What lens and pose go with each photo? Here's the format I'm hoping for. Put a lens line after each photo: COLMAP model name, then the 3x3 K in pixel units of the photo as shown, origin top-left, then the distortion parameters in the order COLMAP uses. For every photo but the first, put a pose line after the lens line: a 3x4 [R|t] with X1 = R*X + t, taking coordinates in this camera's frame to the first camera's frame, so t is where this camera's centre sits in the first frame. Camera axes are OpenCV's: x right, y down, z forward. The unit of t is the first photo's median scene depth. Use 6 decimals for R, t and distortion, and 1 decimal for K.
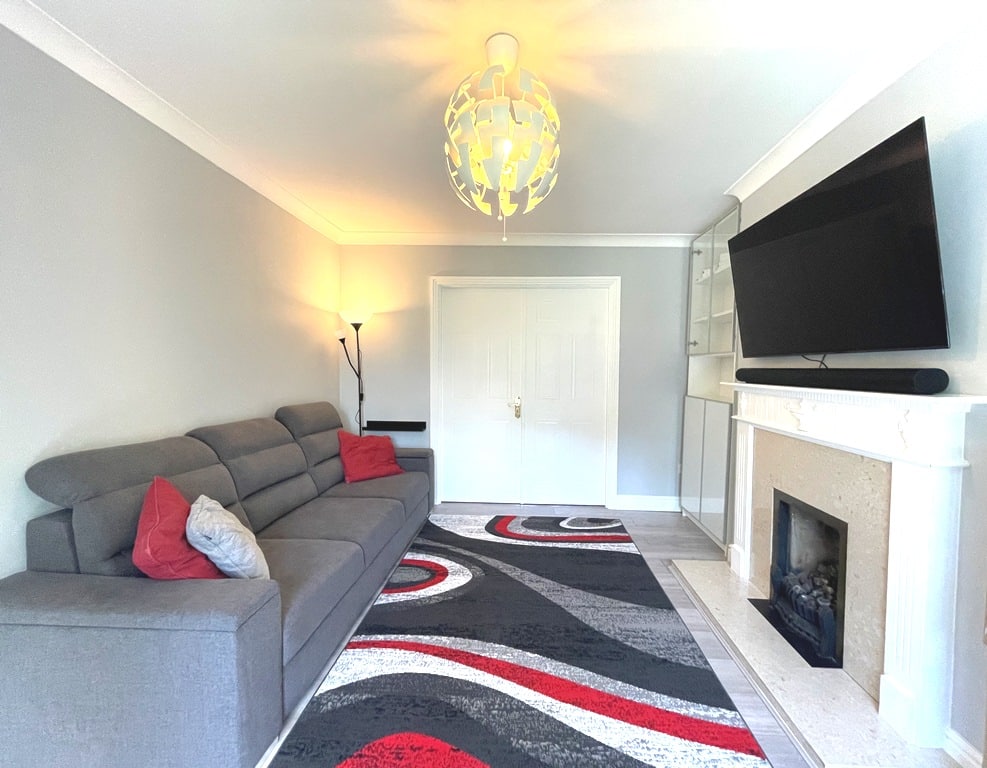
lens RADIAL K [[412.1, 0, 511.2], [0, 412.1, 377.5], [0, 0, 1]] dist [0.000213, -0.000378]
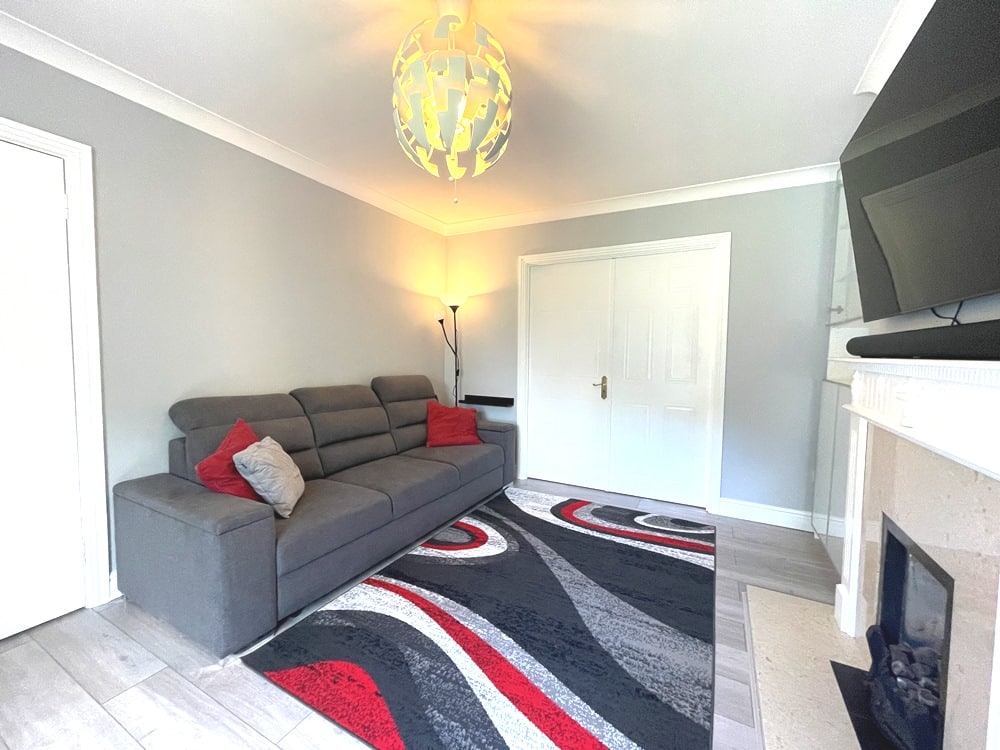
lens RADIAL K [[403.0, 0, 500.4], [0, 403.0, 368.4], [0, 0, 1]] dist [-0.004777, 0.000252]
pose [[0.896741, 0.017279, -0.442218, 0.331852], [-0.011827, 0.999816, 0.015085, 0.029115], [0.442397, -0.008297, 0.896781, 0.127104]]
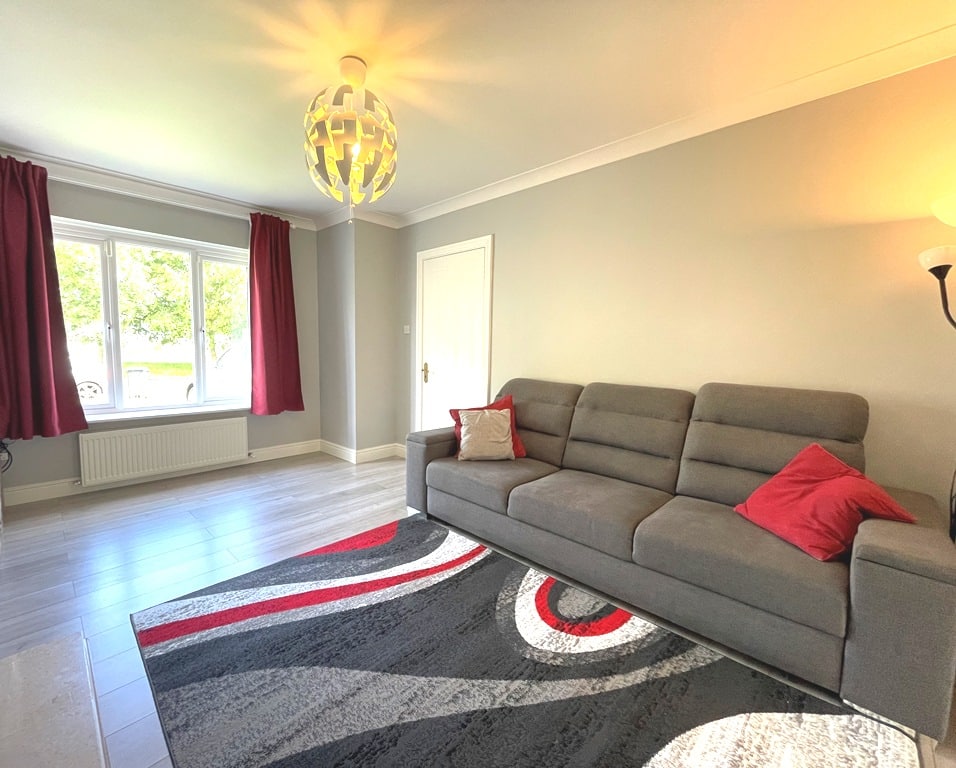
lens RADIAL K [[411.5, 0, 442.1], [0, 411.5, 388.4], [0, 0, 1]] dist [-0.006438, -0.000220]
pose [[-0.693526, 0.047996, -0.718832, 0.465886], [-0.038503, 0.993883, 0.103508, 0.021652], [0.719402, 0.099463, -0.687435, 1.356132]]
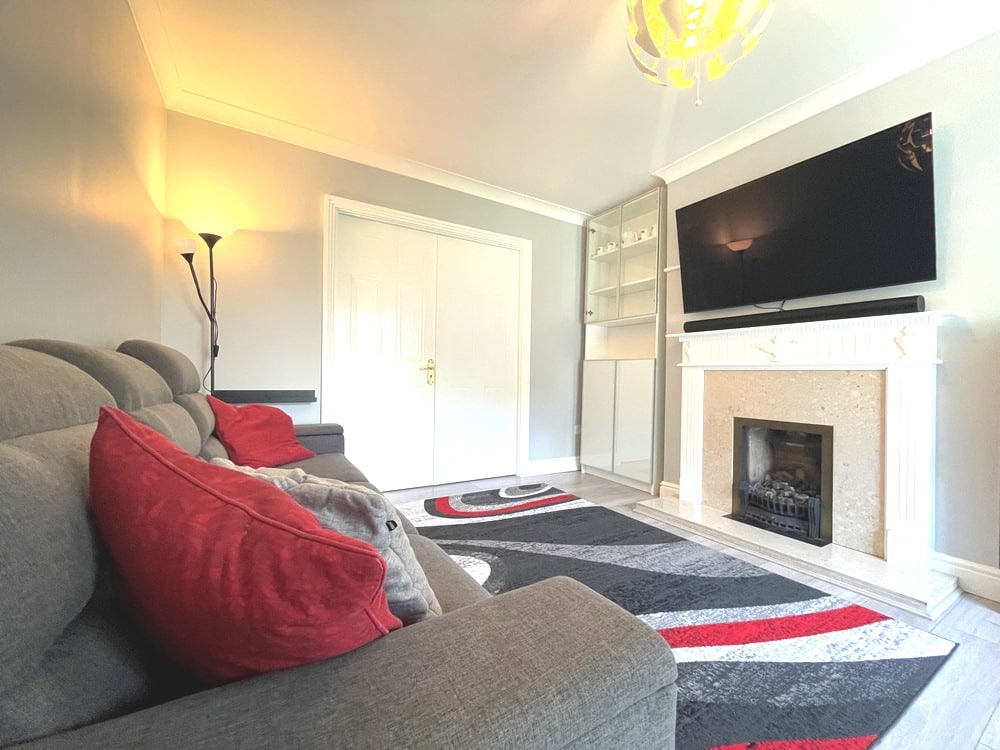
lens RADIAL K [[403.0, 0, 498.5], [0, 403.0, 368.3], [0, 0, 1]] dist [-0.004777, 0.000252]
pose [[0.839978, 0.014774, 0.542419, -0.511231], [0.002853, 0.999495, -0.031641, 0.148022], [-0.542613, 0.028125, 0.839512, 0.358995]]
